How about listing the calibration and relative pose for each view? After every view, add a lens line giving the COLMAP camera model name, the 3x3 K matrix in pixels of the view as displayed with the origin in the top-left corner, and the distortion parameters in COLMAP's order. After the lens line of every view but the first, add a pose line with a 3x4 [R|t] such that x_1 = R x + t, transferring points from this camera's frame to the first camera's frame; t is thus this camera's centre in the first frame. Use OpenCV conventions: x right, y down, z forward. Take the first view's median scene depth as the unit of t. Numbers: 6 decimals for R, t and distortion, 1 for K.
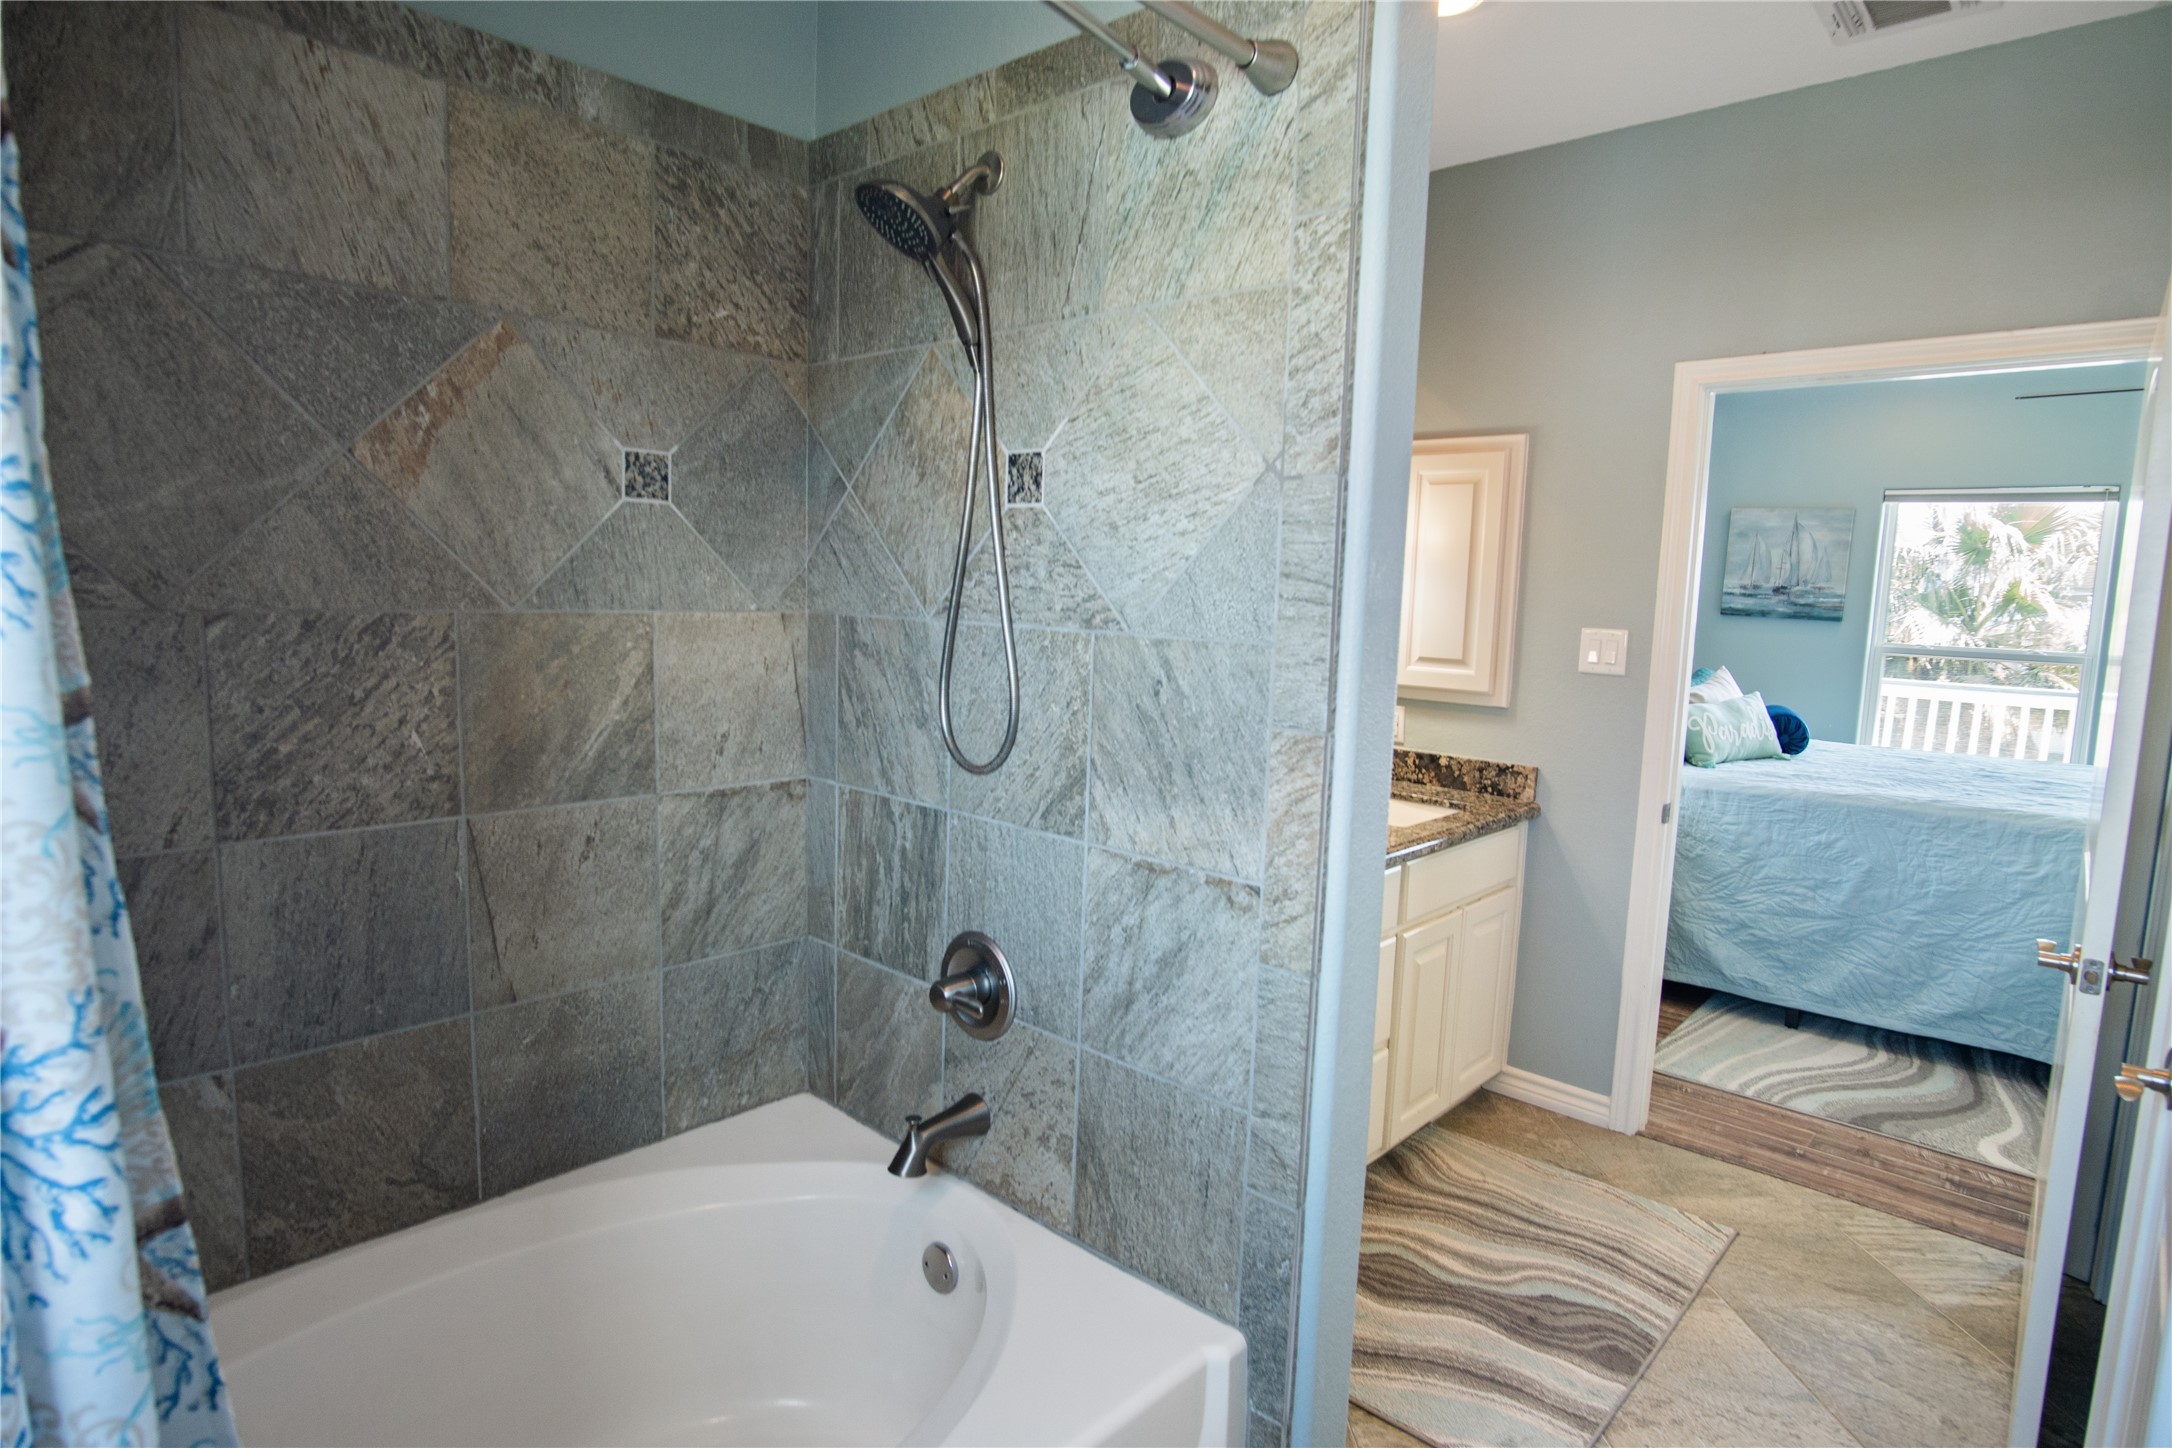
lens RADIAL K [[1166.0, 0, 1086.0], [0, 1166.0, 724.0], [0, 0, 1]] dist [-0.032752, 0.009118]
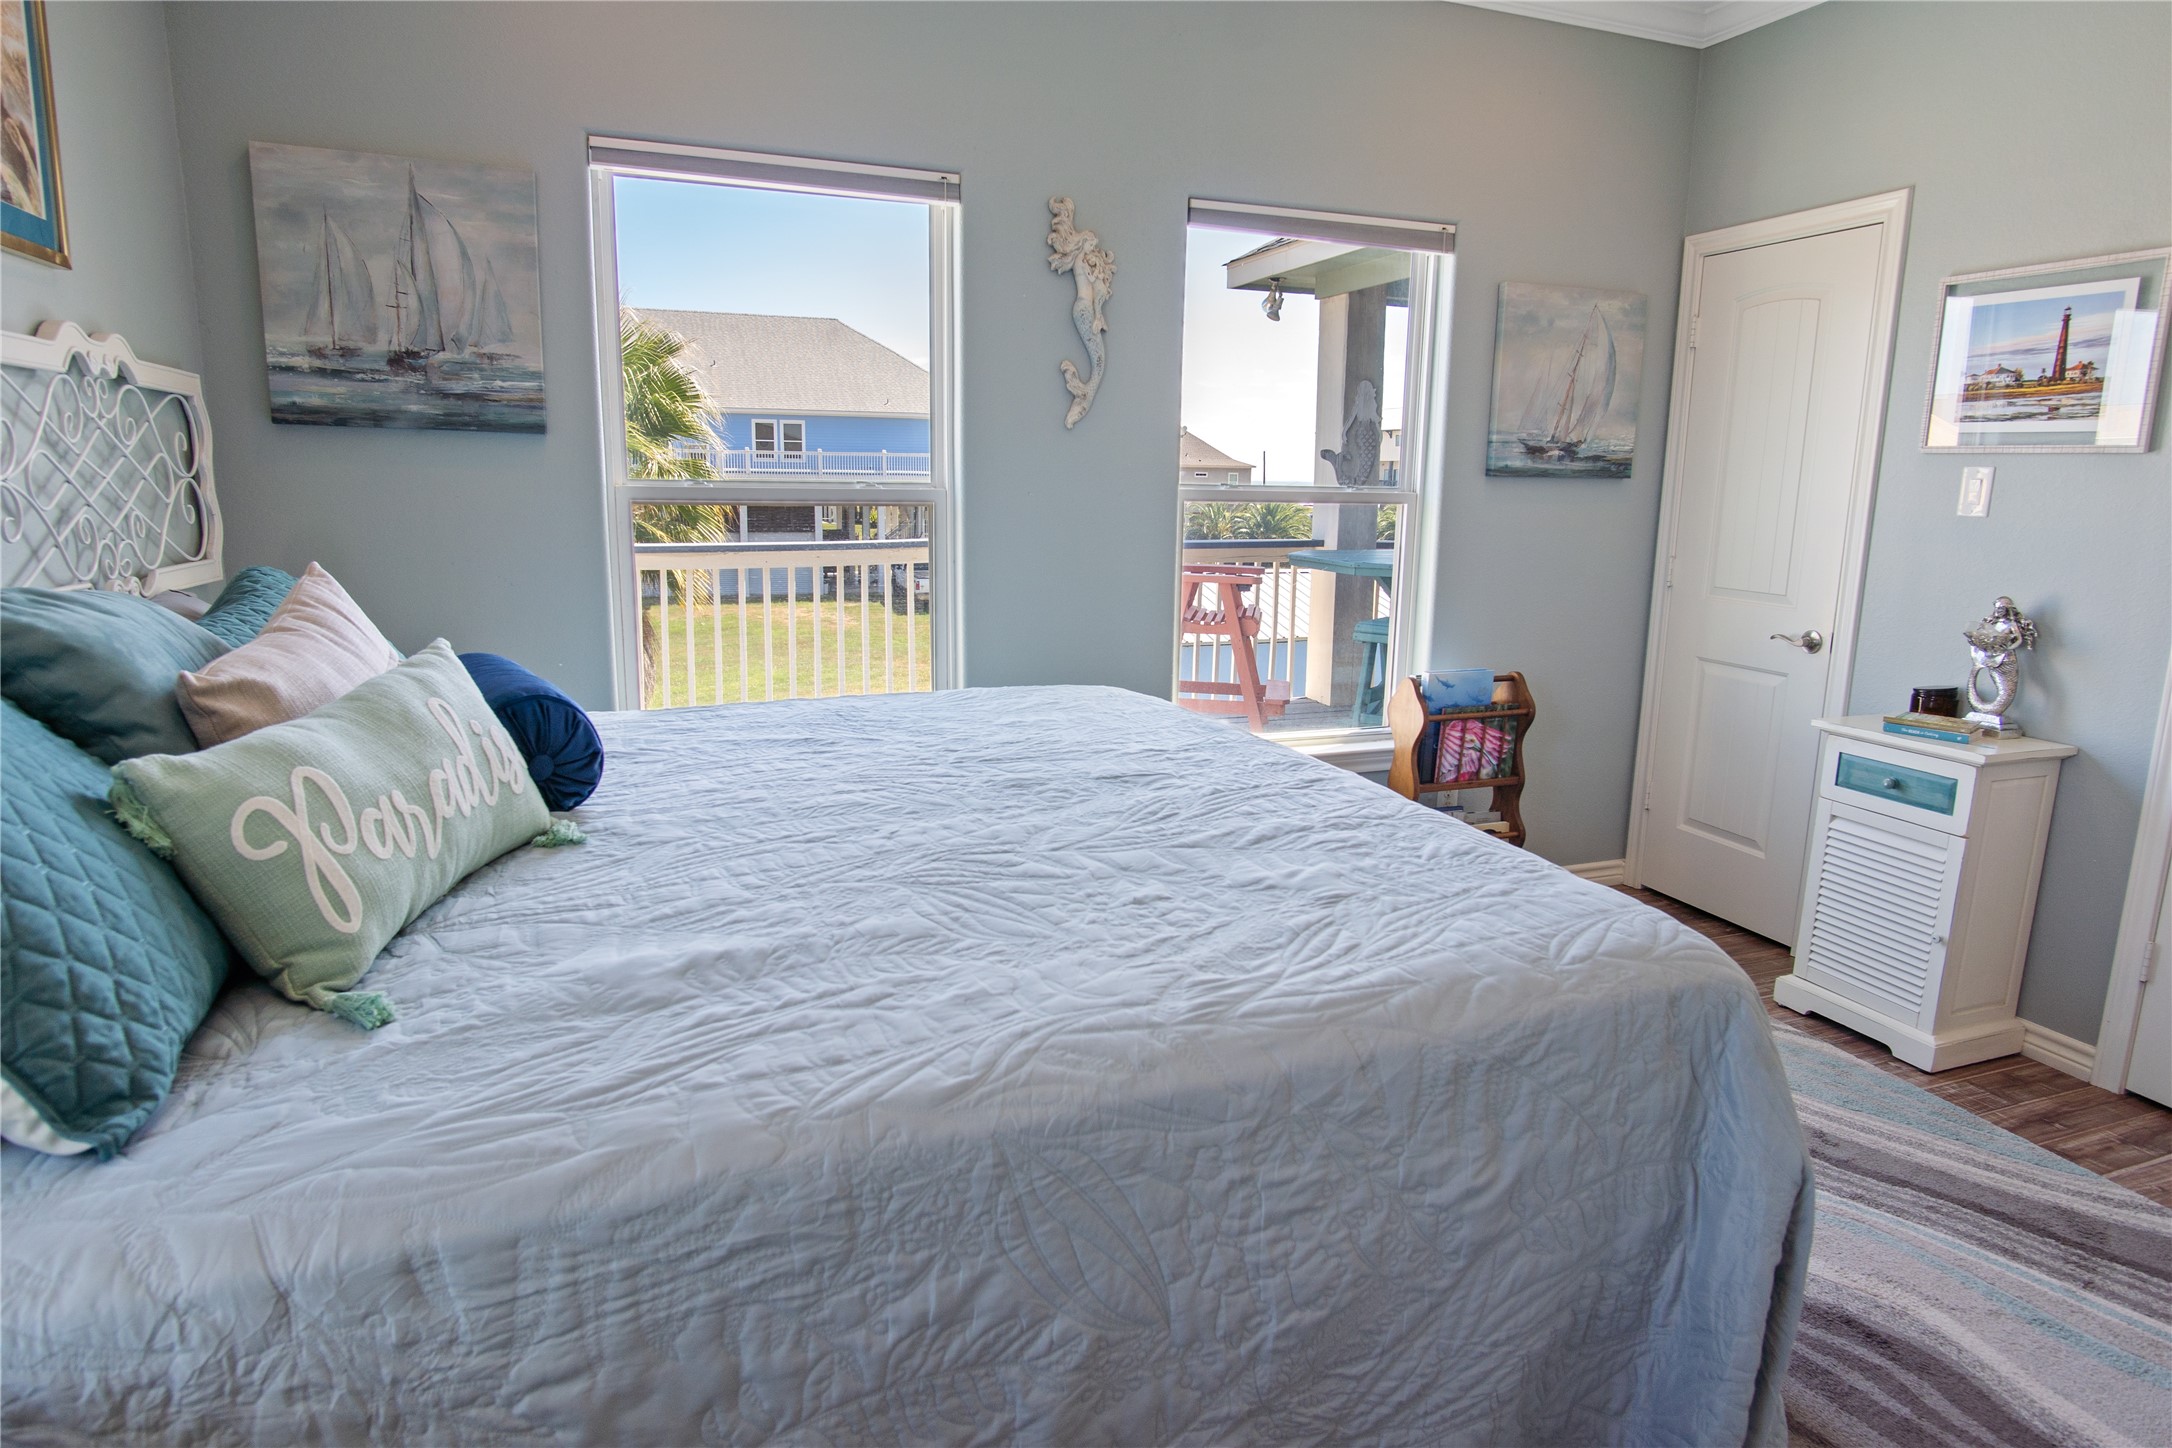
lens RADIAL K [[1333.2, 0, 1081.4], [0, 1333.2, 748.3], [0, 0, 1]] dist [-0.031592, 0.000565]
pose [[0.501311, -0.204398, 0.840779, 0.298522], [0.106240, 0.978886, 0.174628, -0.036276], [-0.858720, 0.001781, 0.512442, 0.552822]]
